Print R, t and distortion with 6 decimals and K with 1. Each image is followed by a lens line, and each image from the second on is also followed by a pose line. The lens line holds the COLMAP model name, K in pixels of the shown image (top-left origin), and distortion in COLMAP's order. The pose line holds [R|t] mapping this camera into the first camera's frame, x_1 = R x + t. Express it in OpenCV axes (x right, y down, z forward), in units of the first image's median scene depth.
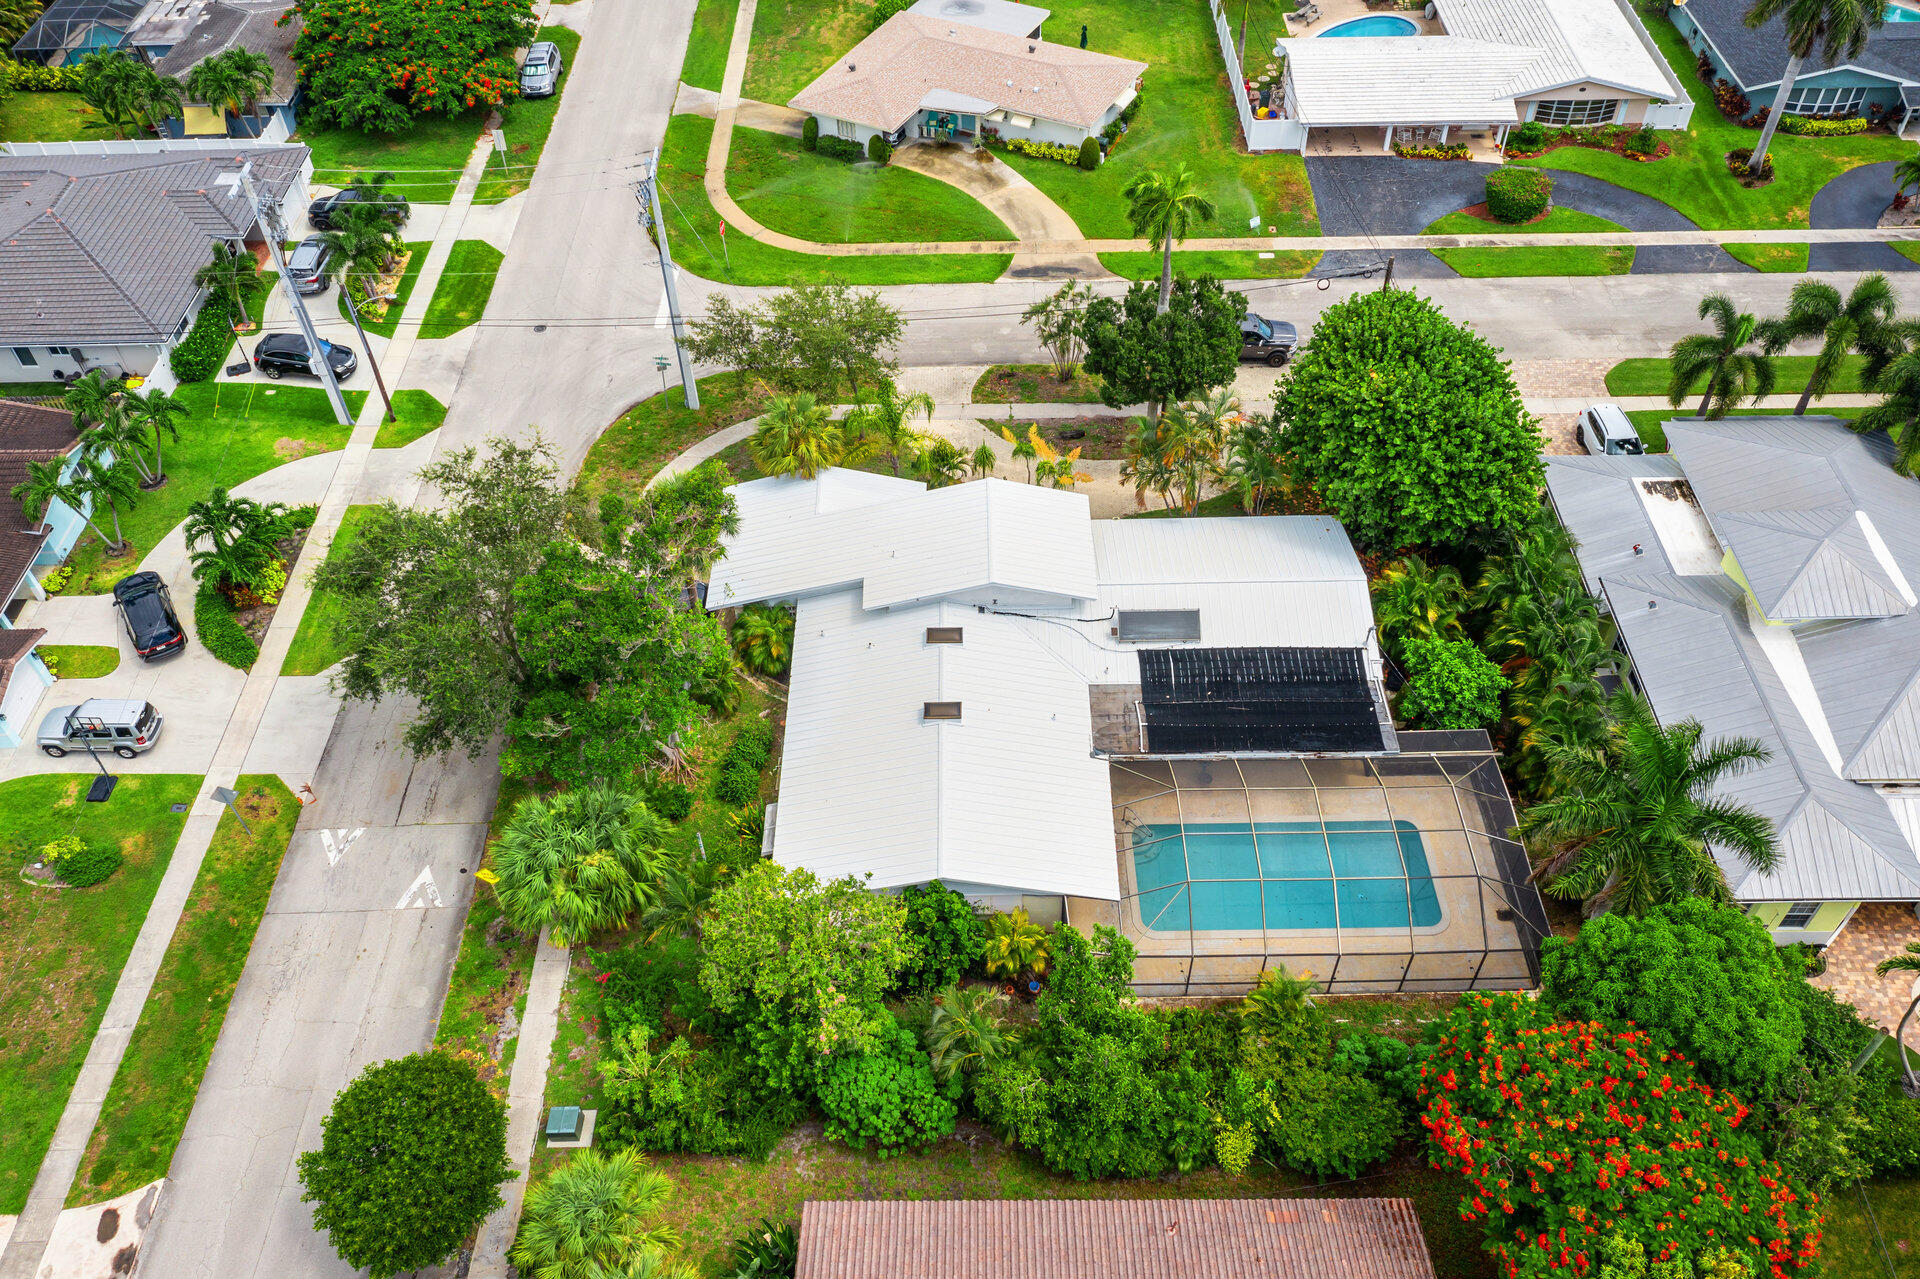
lens RADIAL K [[1501.5, 0, 960.0], [0, 1501.5, 639.5], [0, 0, 1]] dist [-0.006685, 0.008402]
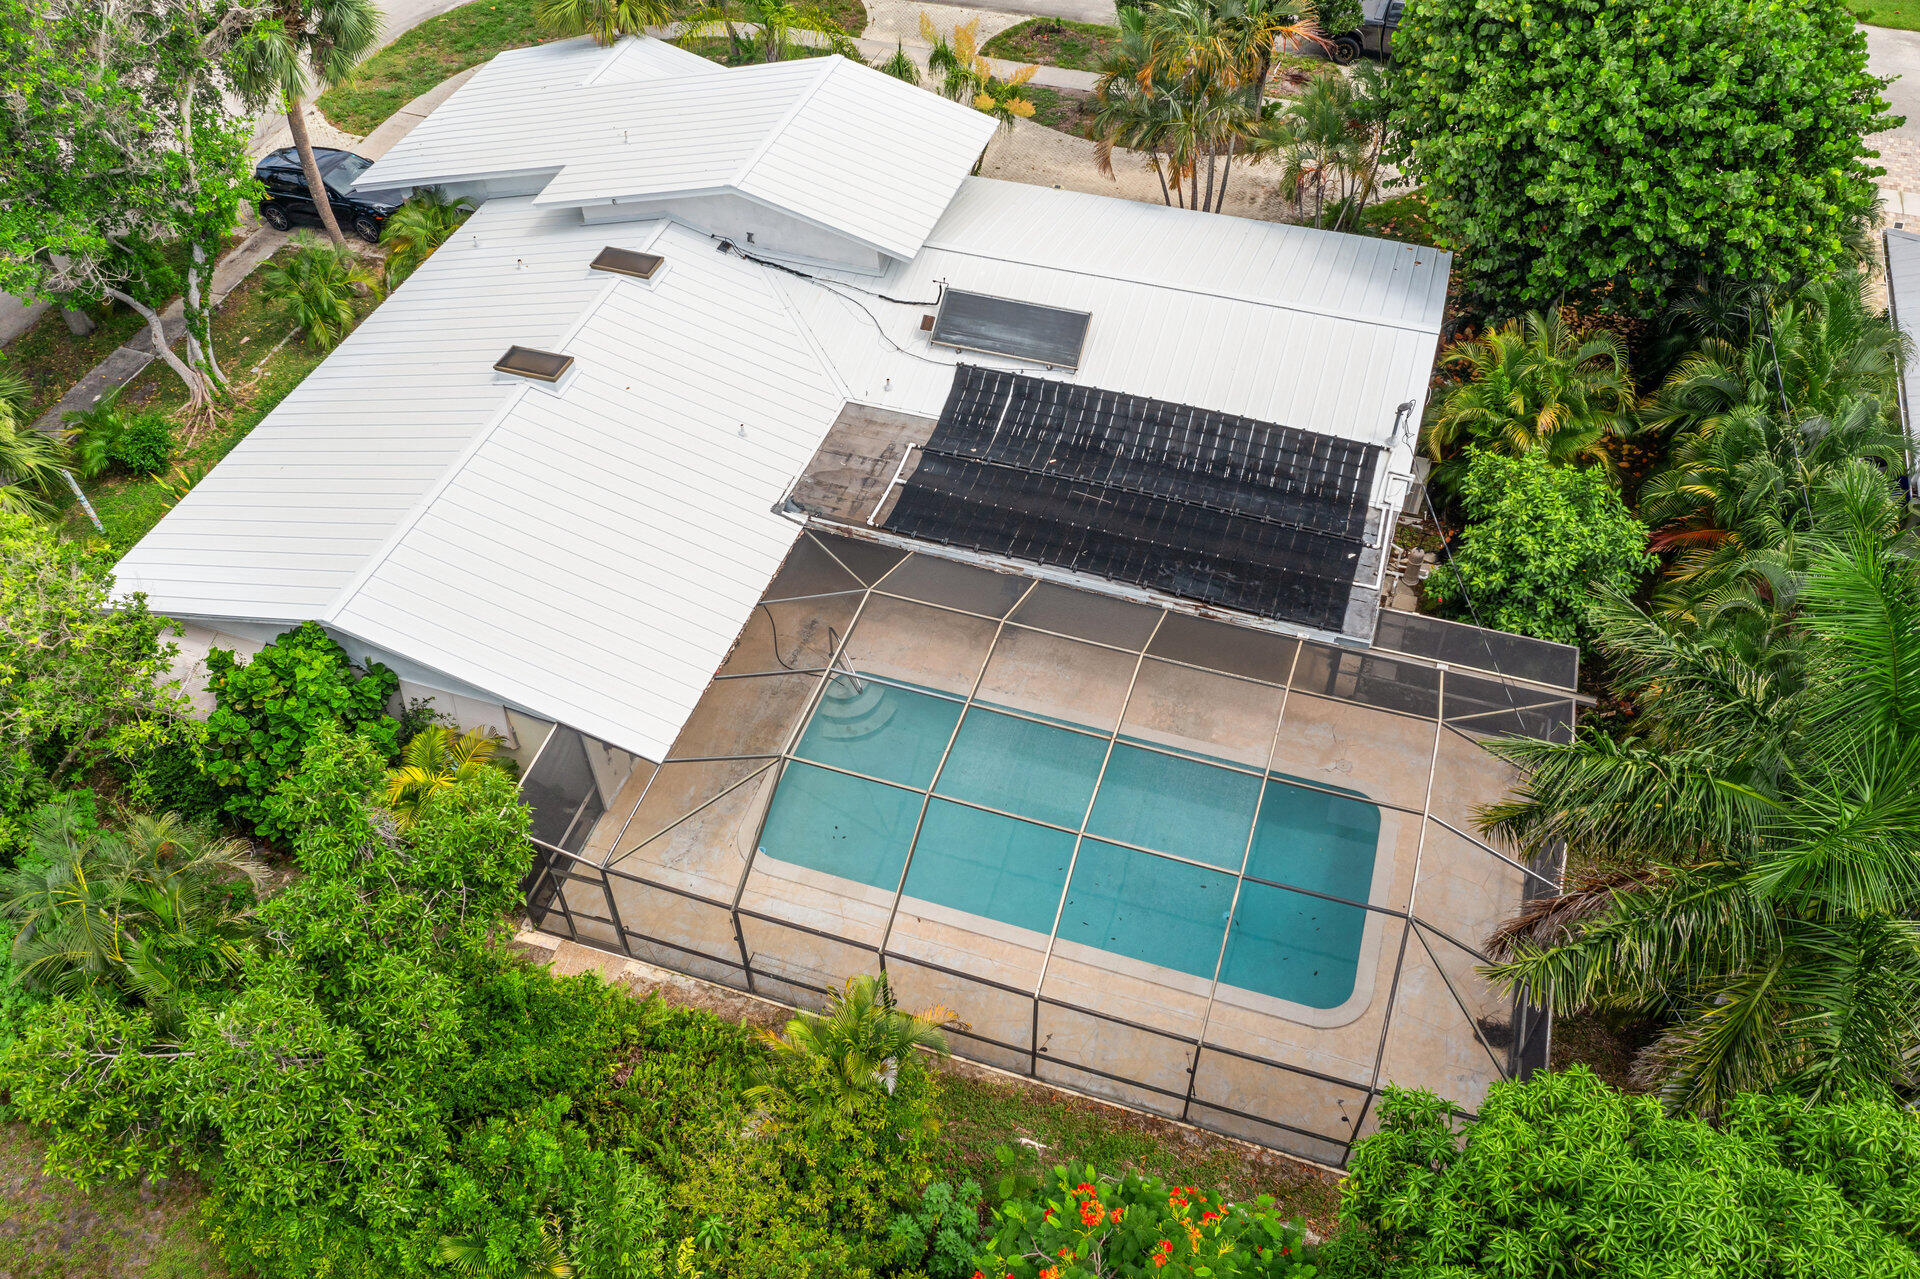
lens RADIAL K [[1501.5, 0, 960.0], [0, 1501.5, 639.5], [0, 0, 1]] dist [-0.006685, 0.008402]
pose [[0.945497, 0.238403, -0.221812, 0.262104], [-0.236331, 0.970997, 0.036236, 0.083284], [0.224017, 0.018160, 0.974416, 0.482937]]
